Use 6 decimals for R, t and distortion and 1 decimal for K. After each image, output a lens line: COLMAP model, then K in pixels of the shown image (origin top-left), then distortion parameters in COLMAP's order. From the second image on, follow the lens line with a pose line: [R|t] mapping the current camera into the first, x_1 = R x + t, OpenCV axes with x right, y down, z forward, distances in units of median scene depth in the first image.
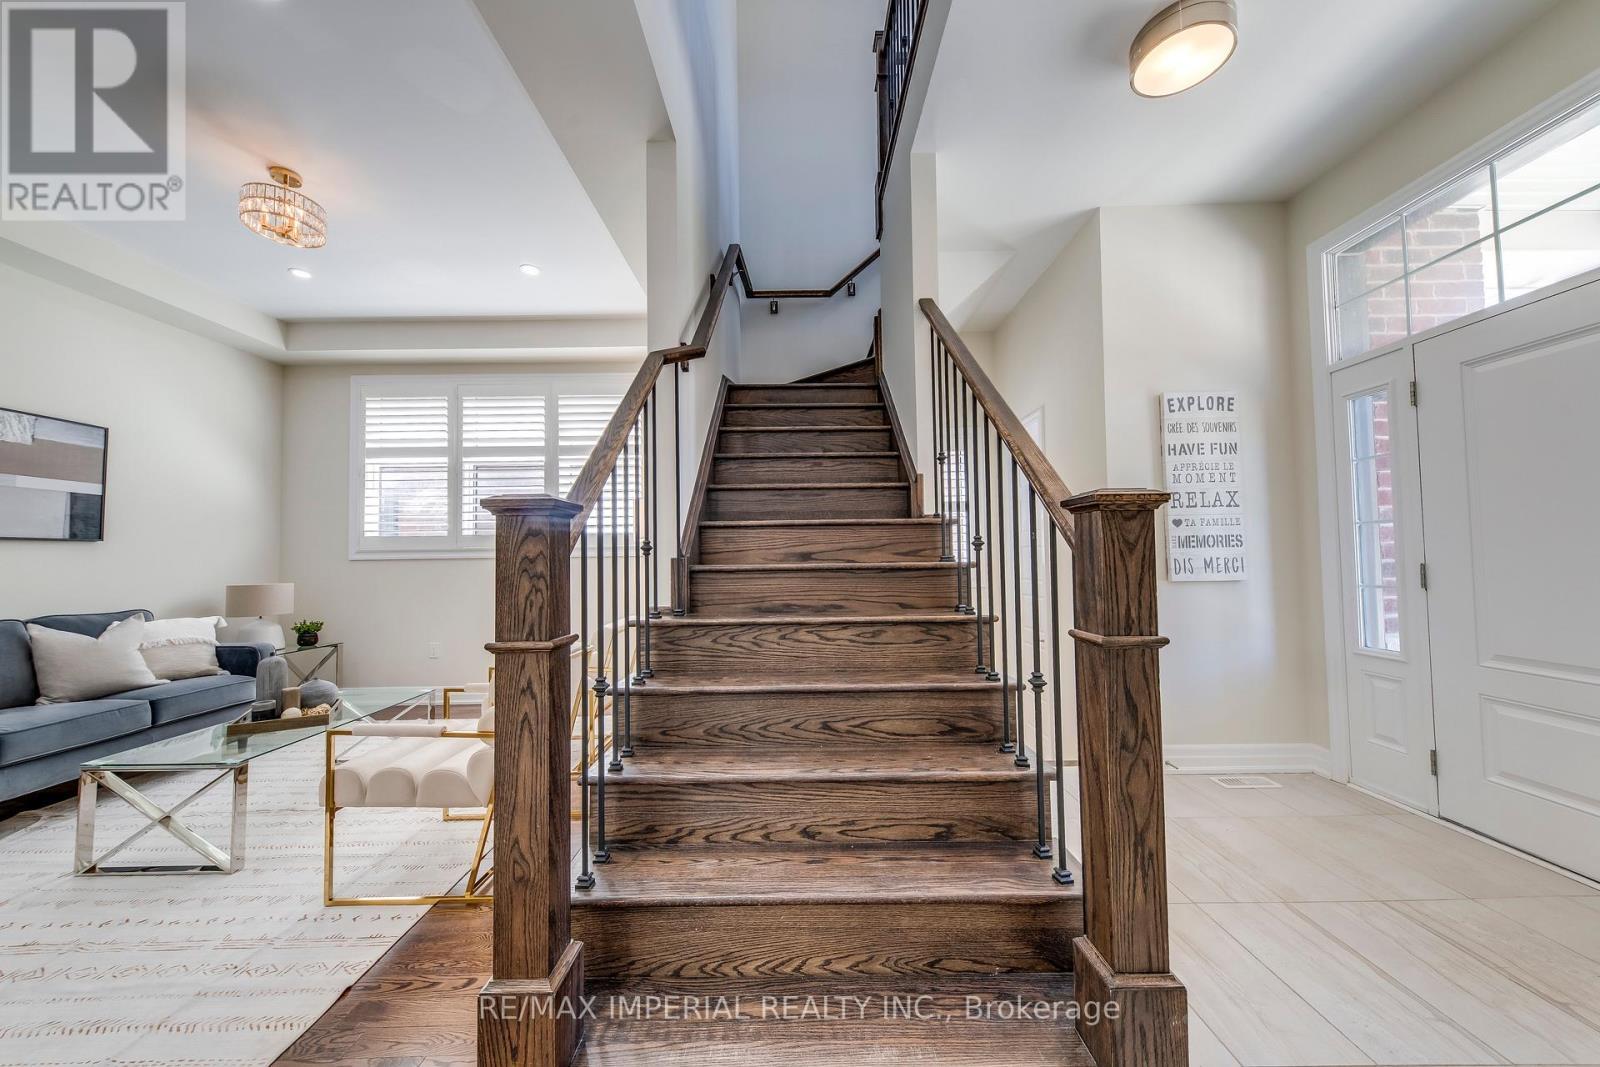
lens RADIAL K [[585.3, 0, 793.3], [0, 585.3, 533.3], [0, 0, 1]] dist [0.013309, -0.005462]
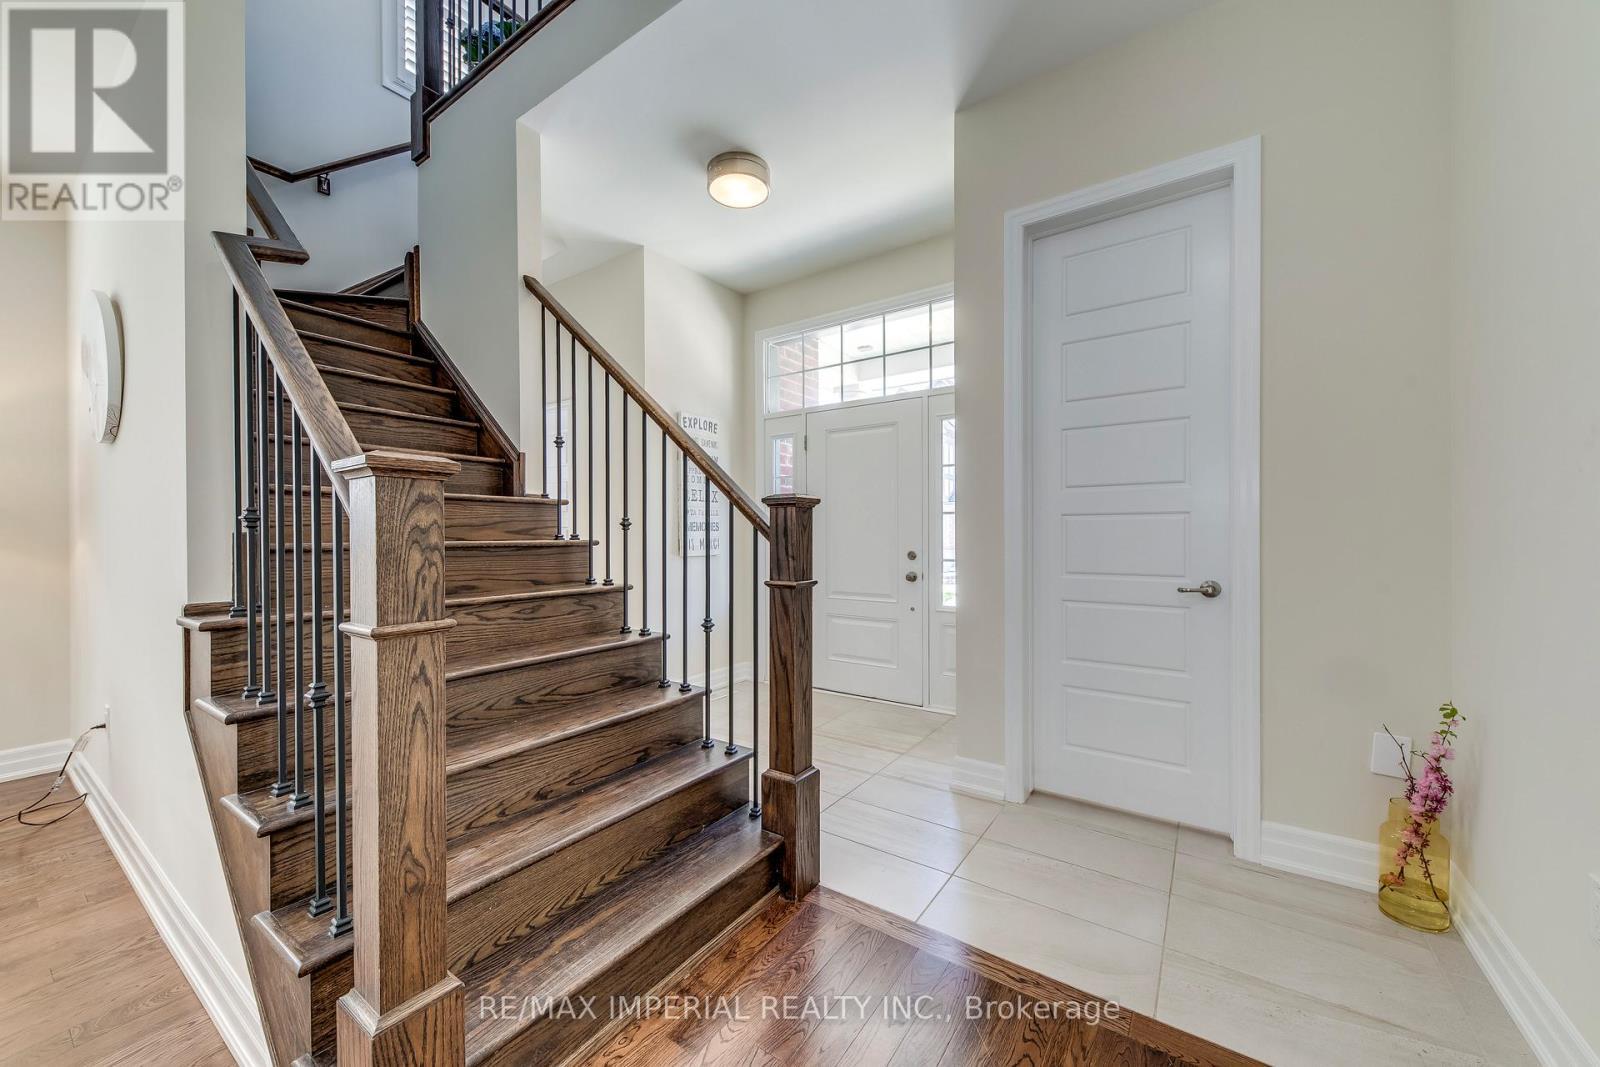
lens RADIAL K [[683.4, 0, 800.0], [0, 683.4, 533.5], [0, 0, 1]] dist [0.003817, -0.000182]
pose [[0.511874, 0.014704, 0.858935, -0.816181], [-0.037886, 0.999267, 0.005472, 0.018759], [-0.858225, -0.035342, 0.512055, -0.008824]]
